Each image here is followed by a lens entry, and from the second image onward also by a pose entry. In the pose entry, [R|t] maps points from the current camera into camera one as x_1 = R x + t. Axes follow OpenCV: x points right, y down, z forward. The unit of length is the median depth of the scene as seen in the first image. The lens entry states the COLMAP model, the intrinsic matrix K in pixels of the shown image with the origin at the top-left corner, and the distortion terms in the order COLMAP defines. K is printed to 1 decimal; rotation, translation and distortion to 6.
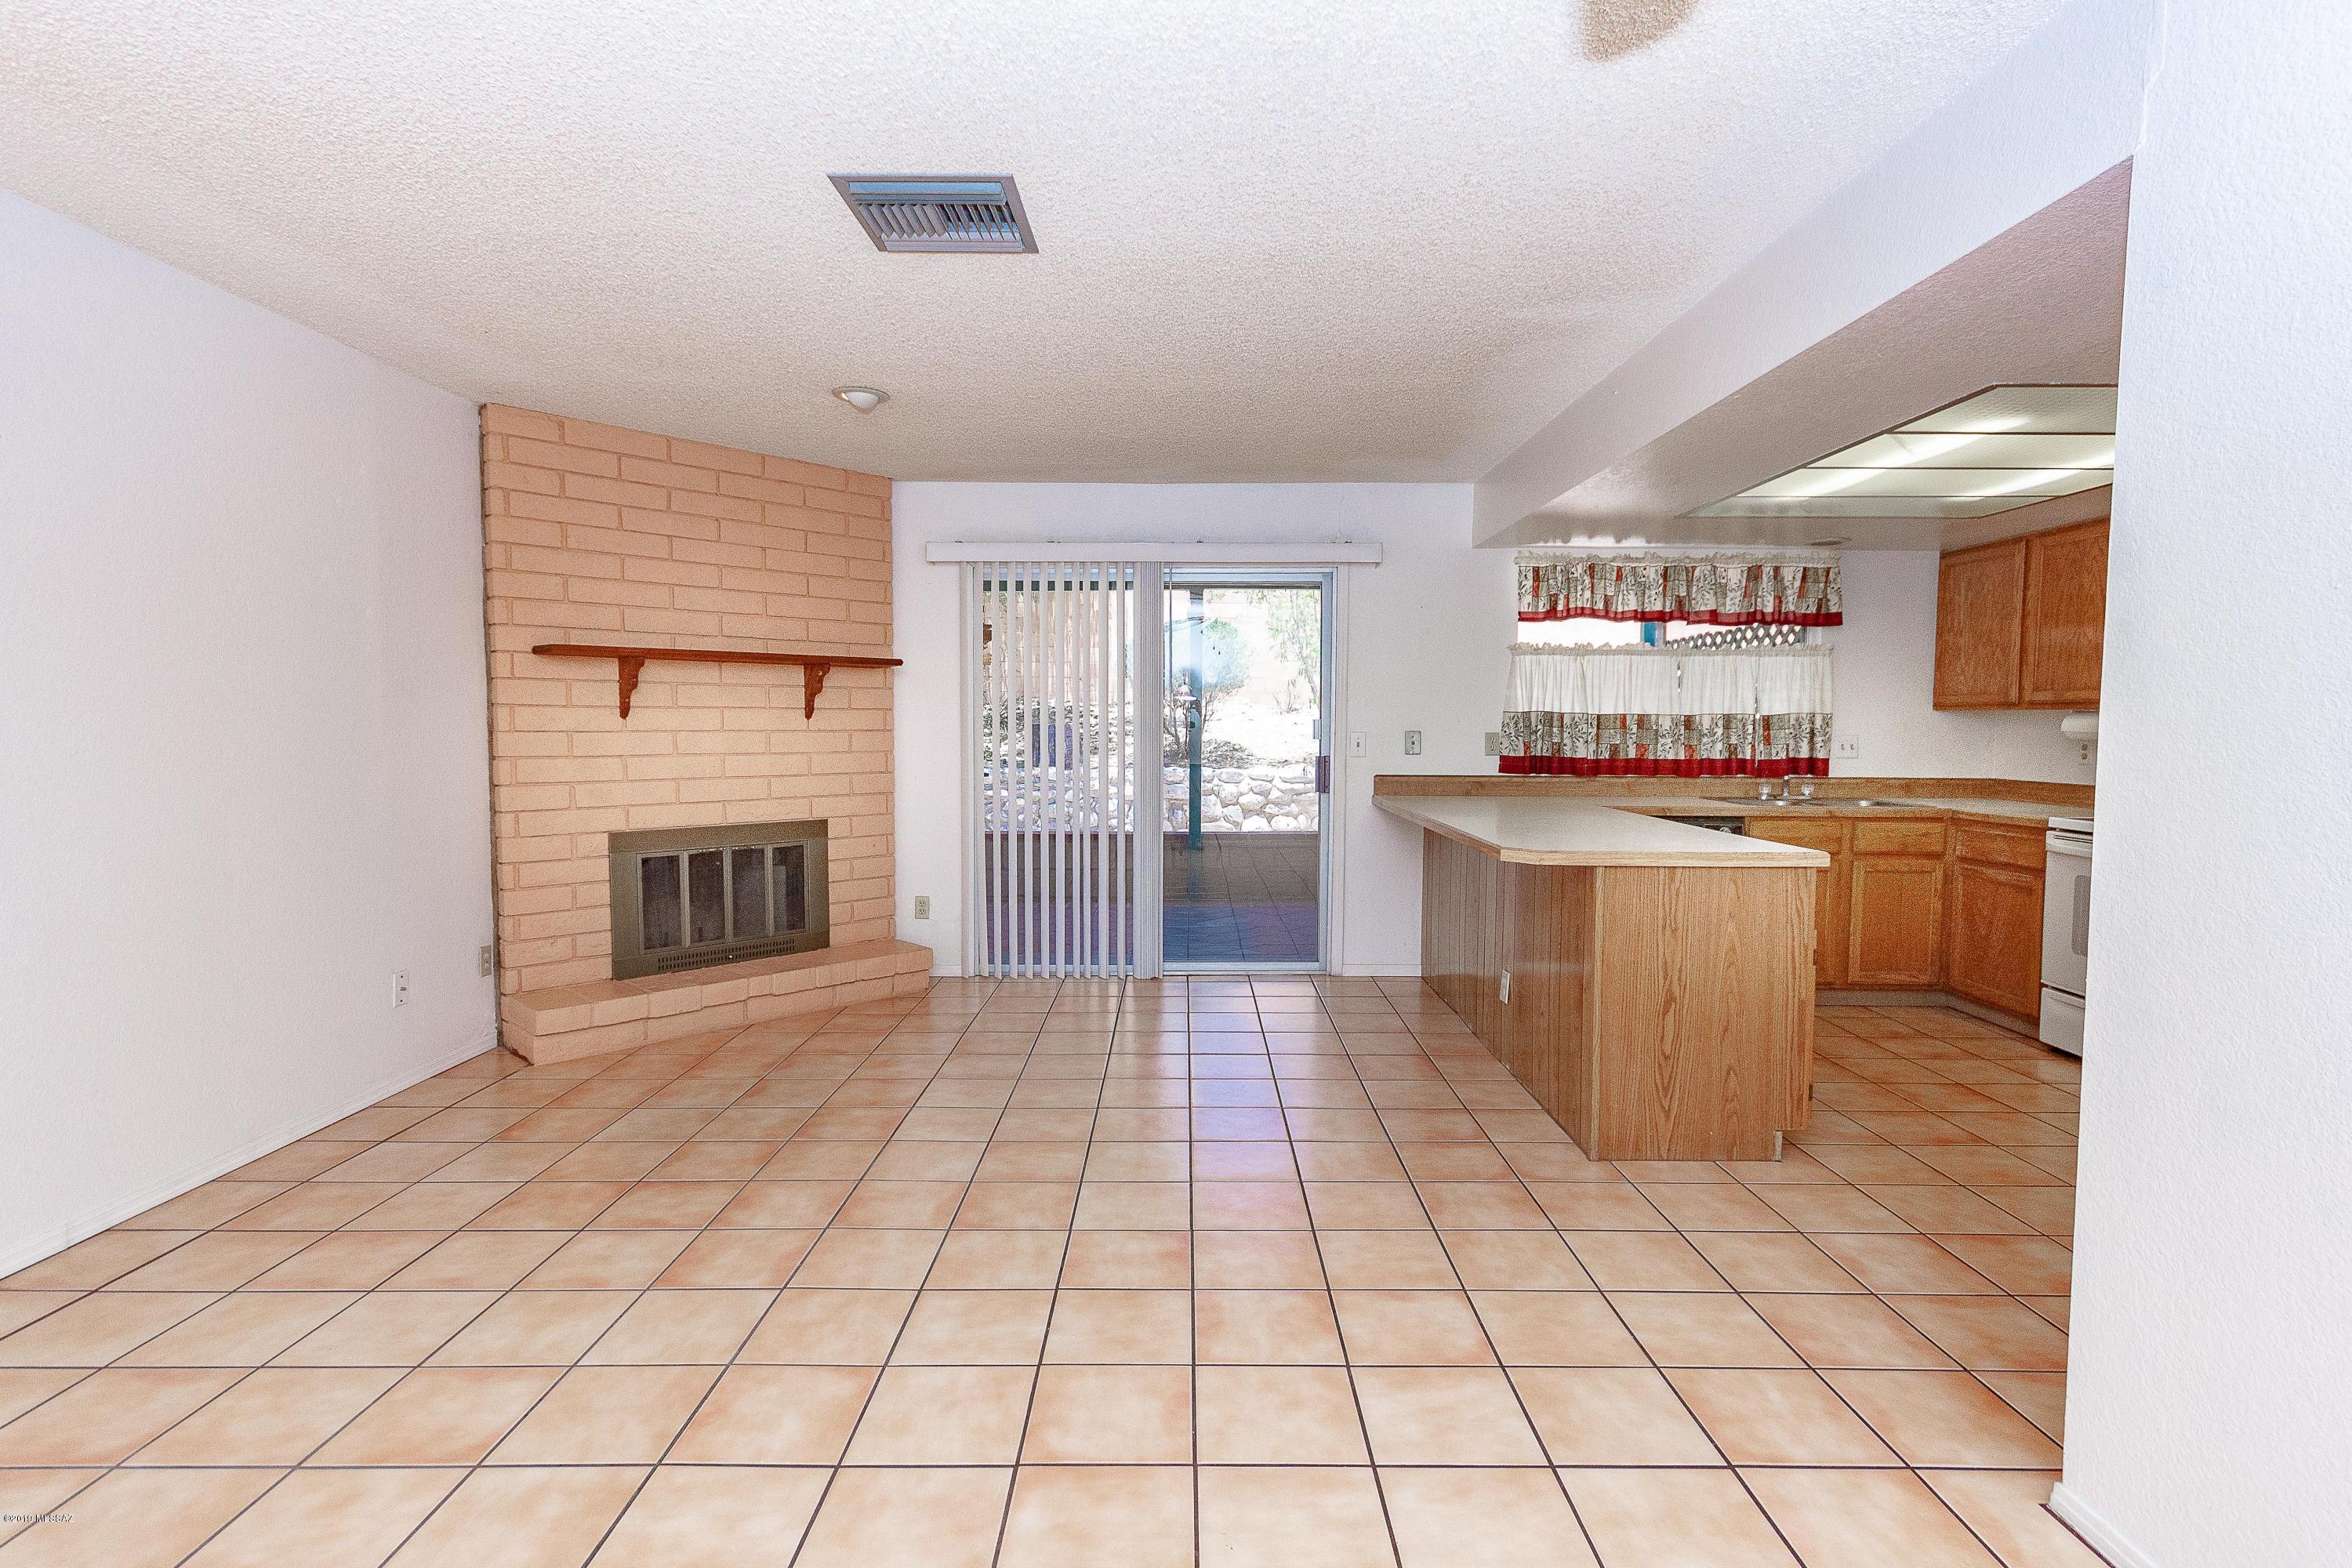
lens RADIAL K [[1115.9, 0, 1187.6], [0, 1115.9, 791.1], [0, 0, 1]] dist [0.007309, 0.000450]
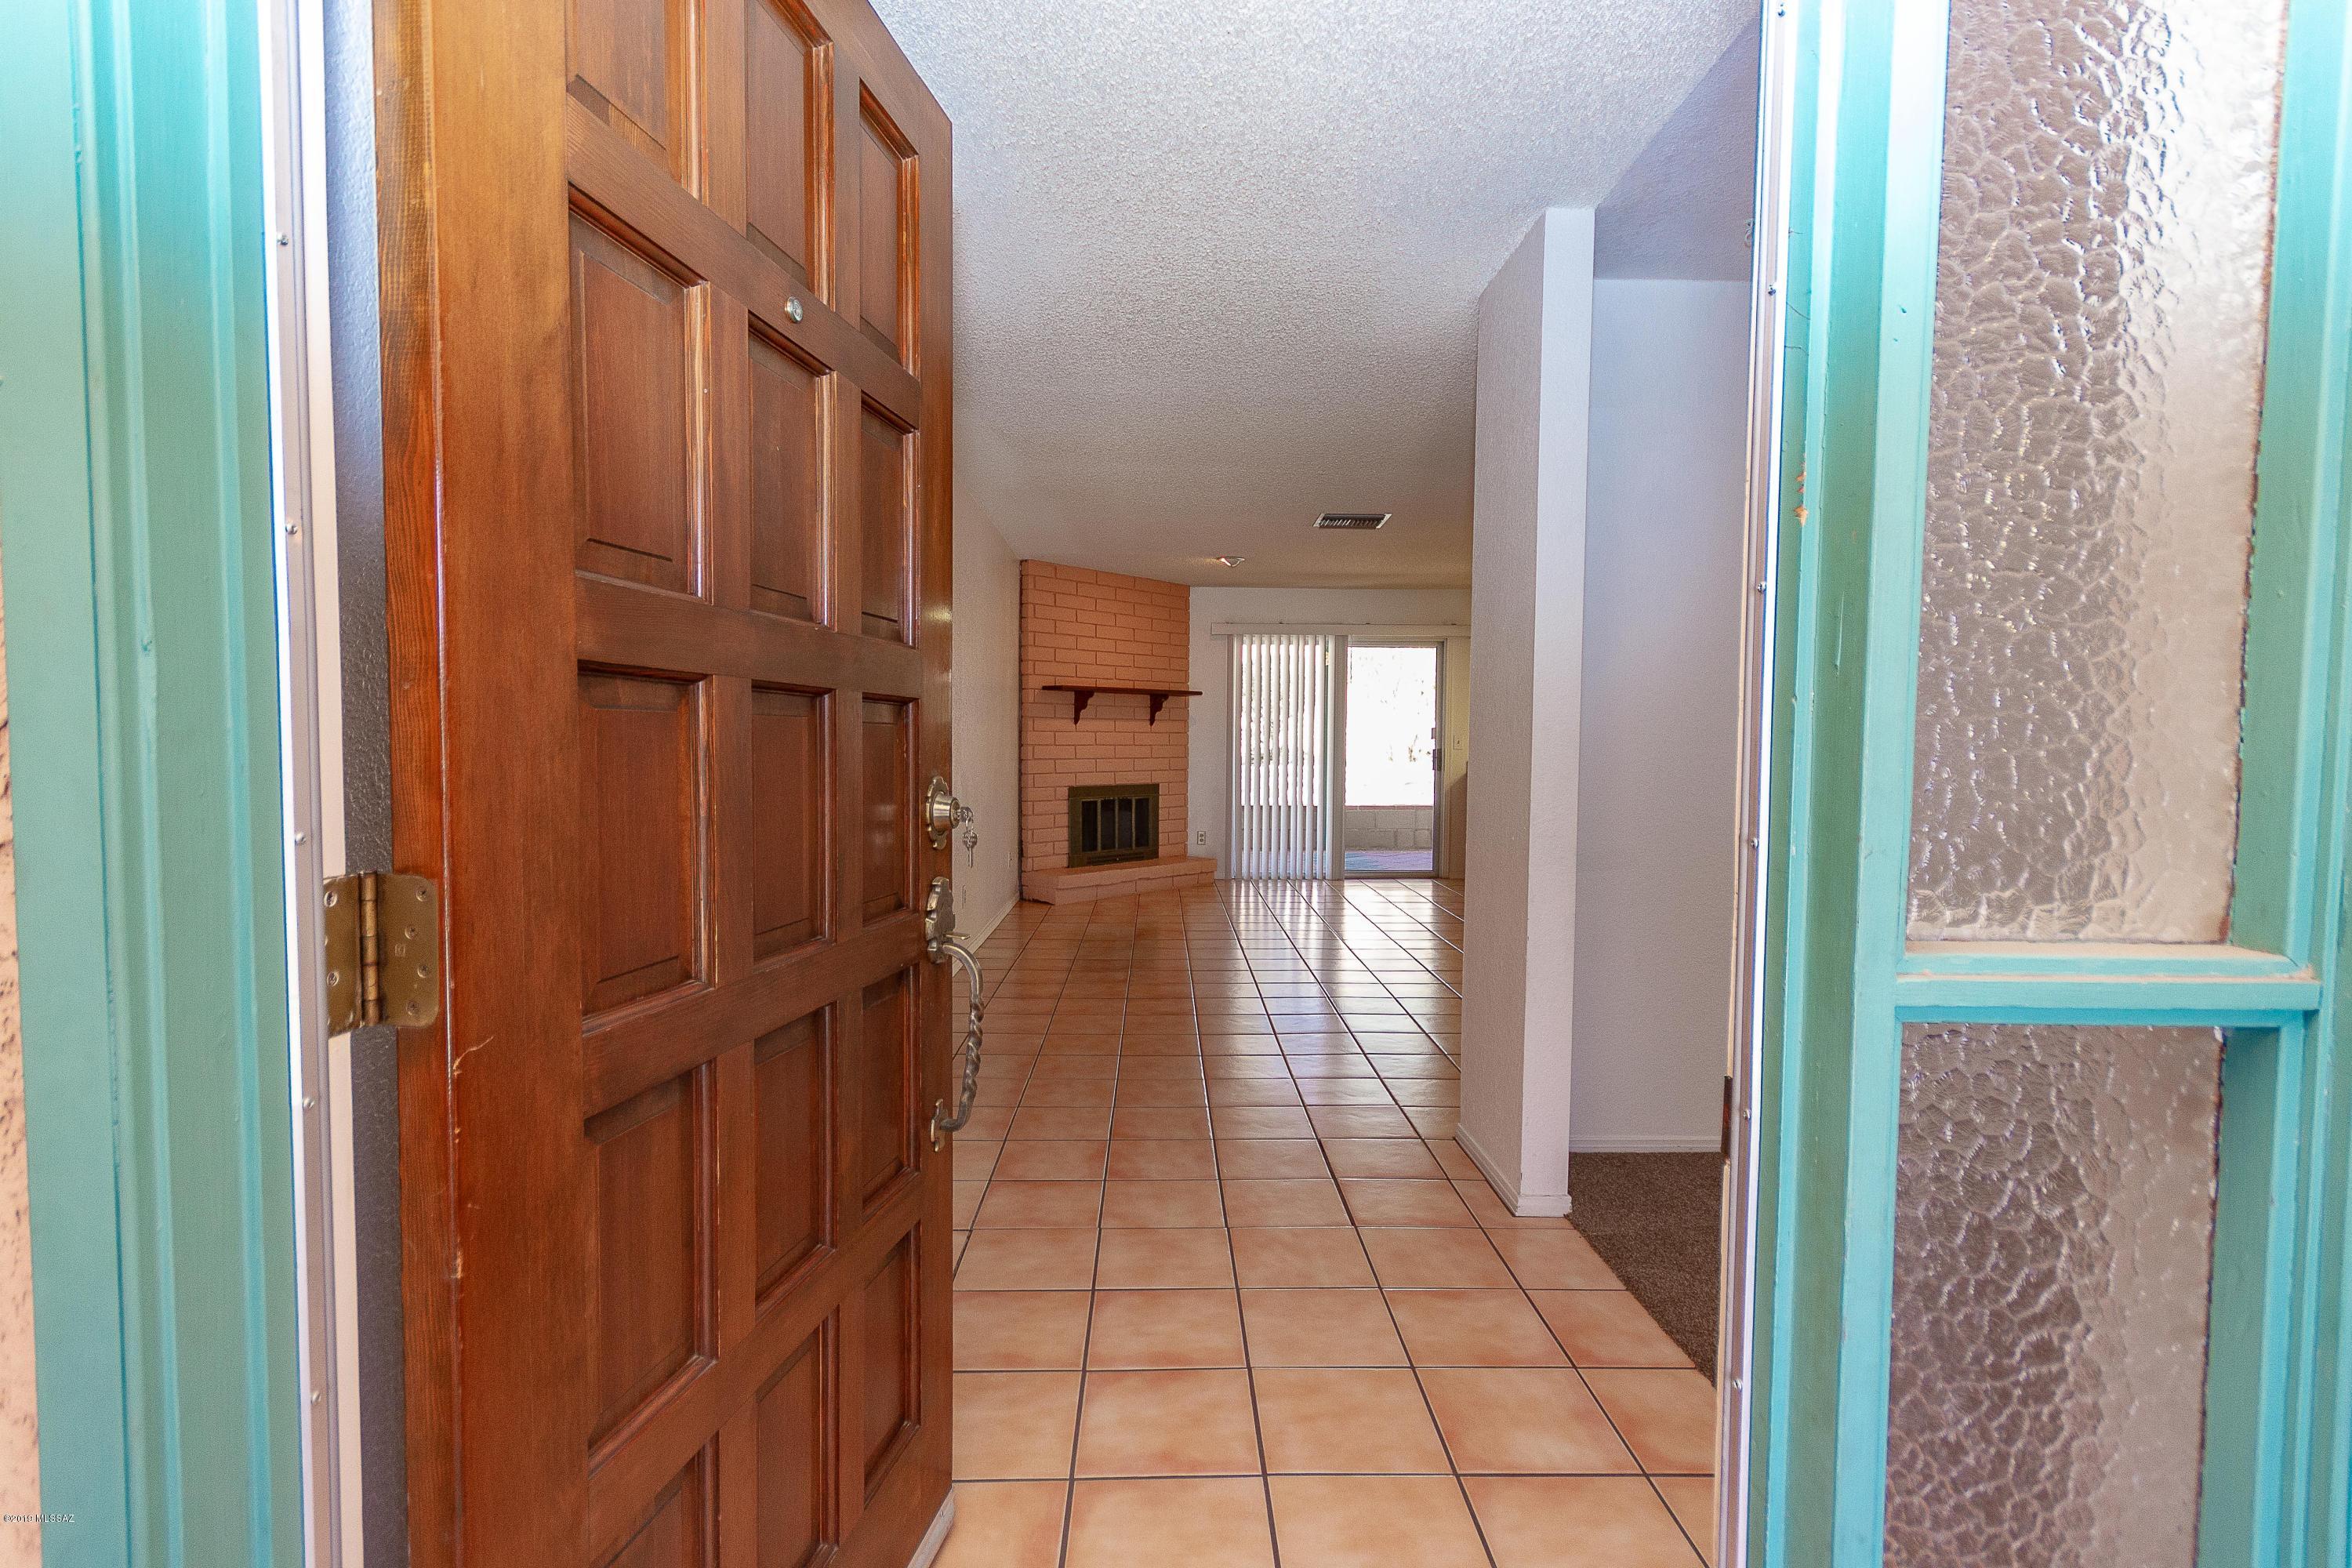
lens RADIAL K [[1115.9, 0, 1174.8], [0, 1115.9, 801.2], [0, 0, 1]] dist [0.007309, 0.000450]
pose [[0.999866, 0.002583, 0.016175, -0.312746], [-0.002484, 0.999978, -0.006096, 0.060386], [-0.016190, 0.006055, 0.999851, -0.704247]]
